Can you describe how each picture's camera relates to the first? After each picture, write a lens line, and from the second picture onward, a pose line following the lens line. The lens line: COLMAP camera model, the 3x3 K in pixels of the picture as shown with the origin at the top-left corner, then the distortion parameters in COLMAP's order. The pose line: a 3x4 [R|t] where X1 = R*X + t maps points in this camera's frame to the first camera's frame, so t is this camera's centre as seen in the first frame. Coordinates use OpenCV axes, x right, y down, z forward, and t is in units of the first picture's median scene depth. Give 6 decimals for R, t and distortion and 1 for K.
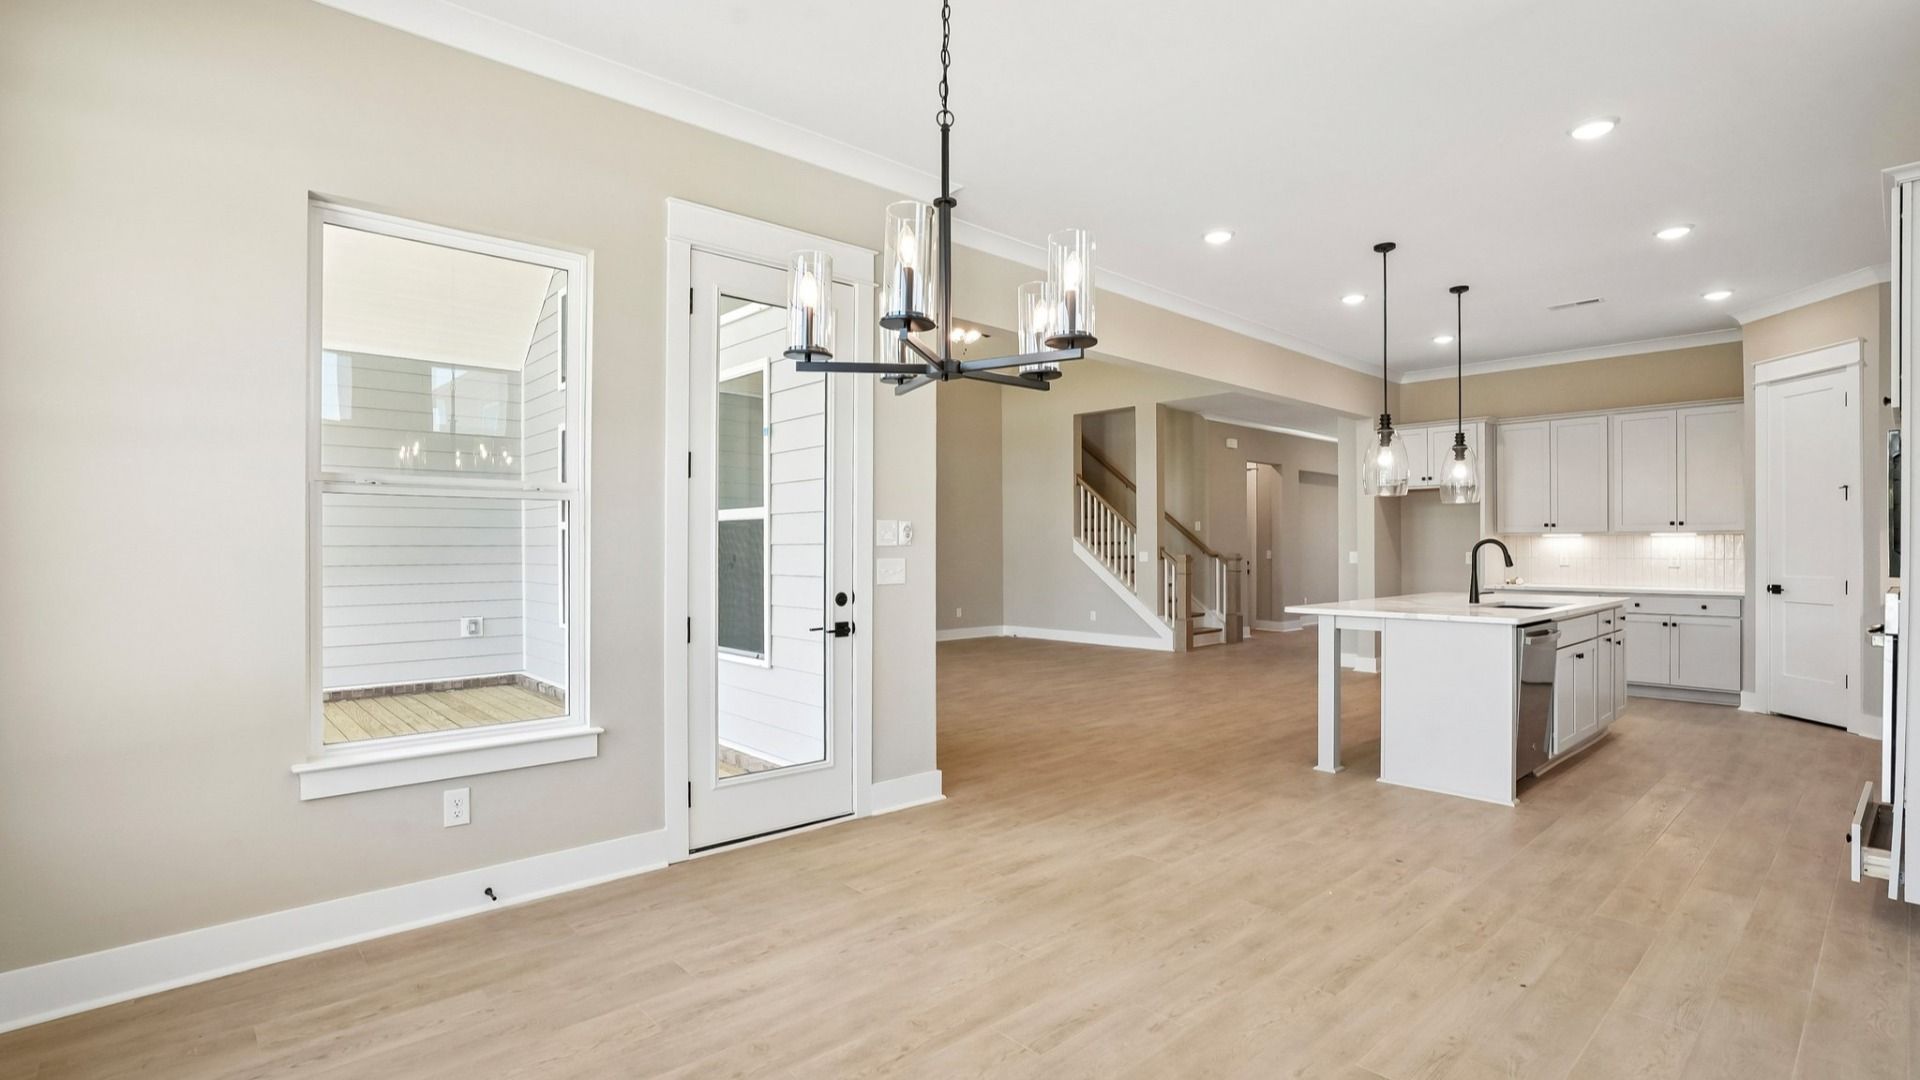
lens RADIAL K [[885.8, 0, 960.1], [0, 885.8, 540.9], [0, 0, 1]] dist [-0.010492, 0.000250]
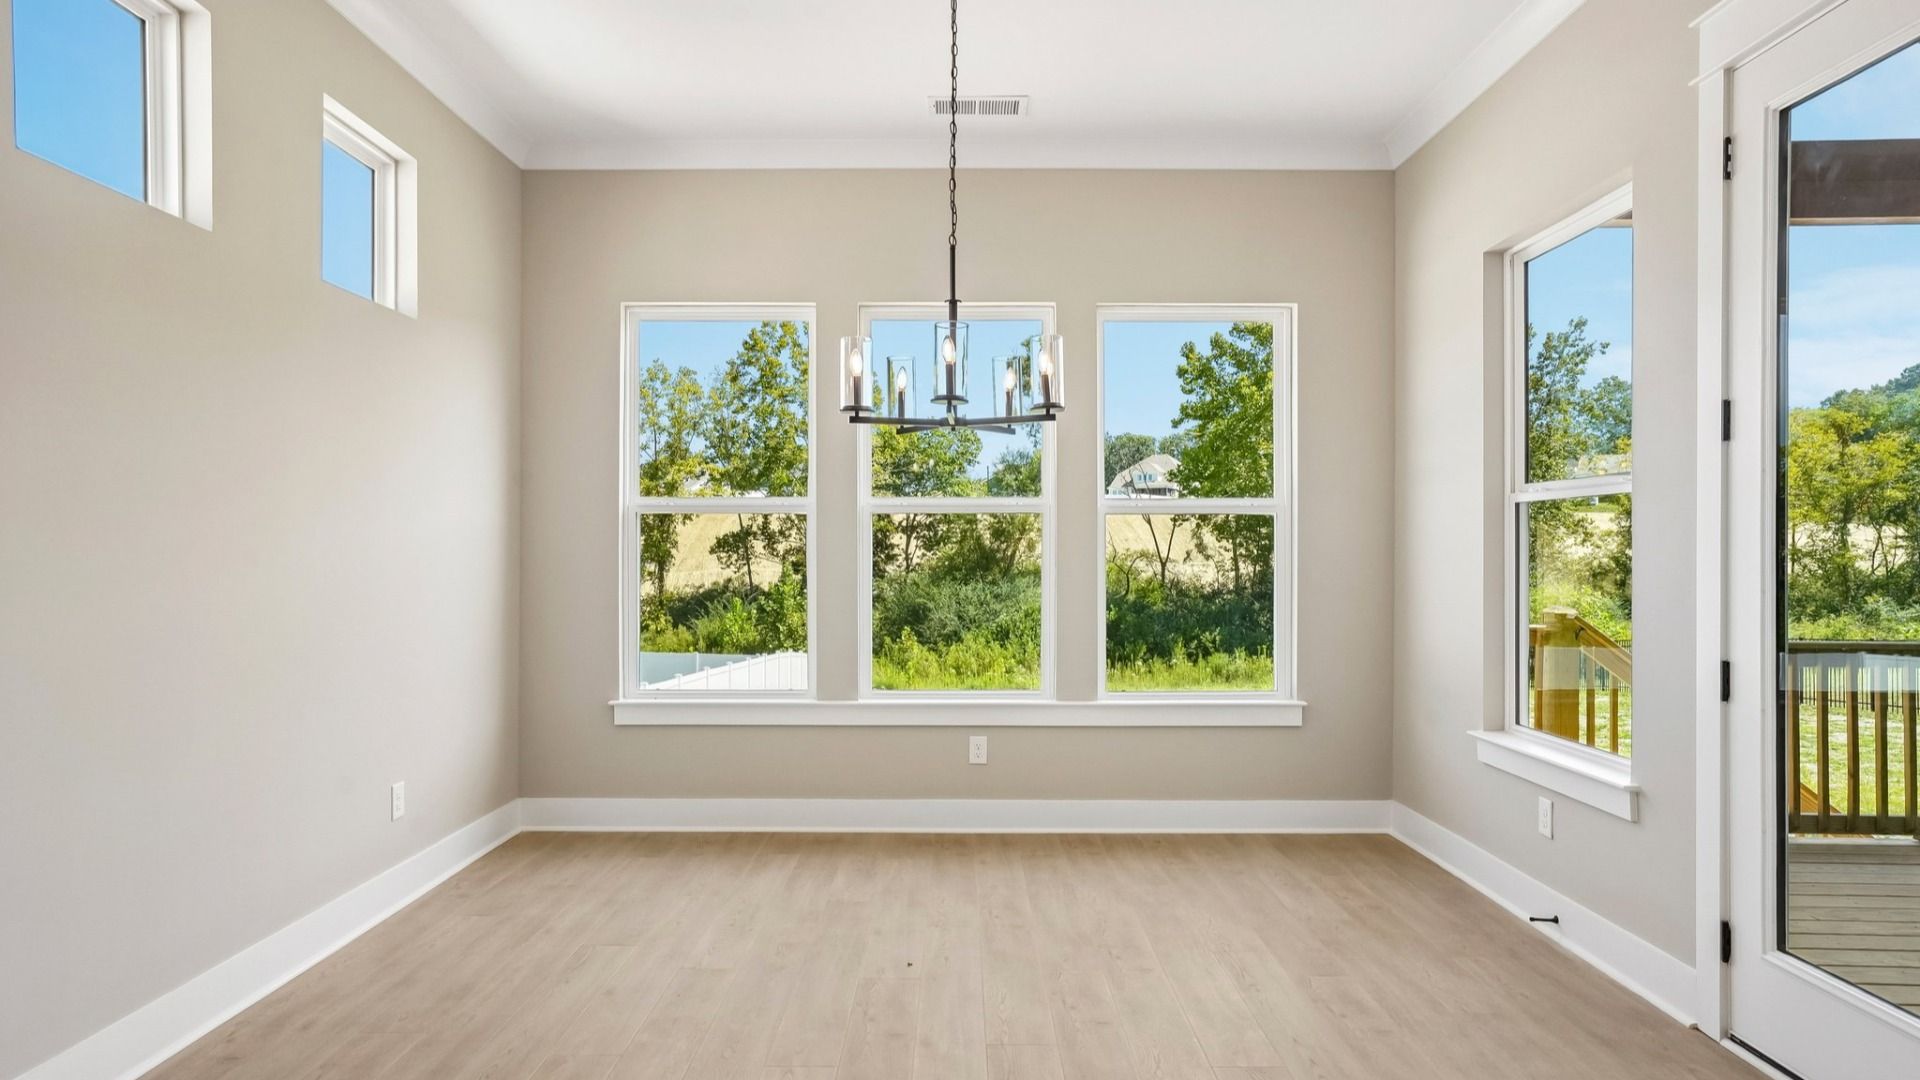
lens RADIAL K [[1073.7, 0, 939.3], [0, 1073.7, 534.0], [0, 0, 1]] dist [0.005526, 0.001061]
pose [[-0.662918, -0.010204, -0.748622, 0.873096], [-0.002609, 0.999933, -0.011320, 0.006435], [0.748687, -0.005551, -0.662900, 1.472046]]
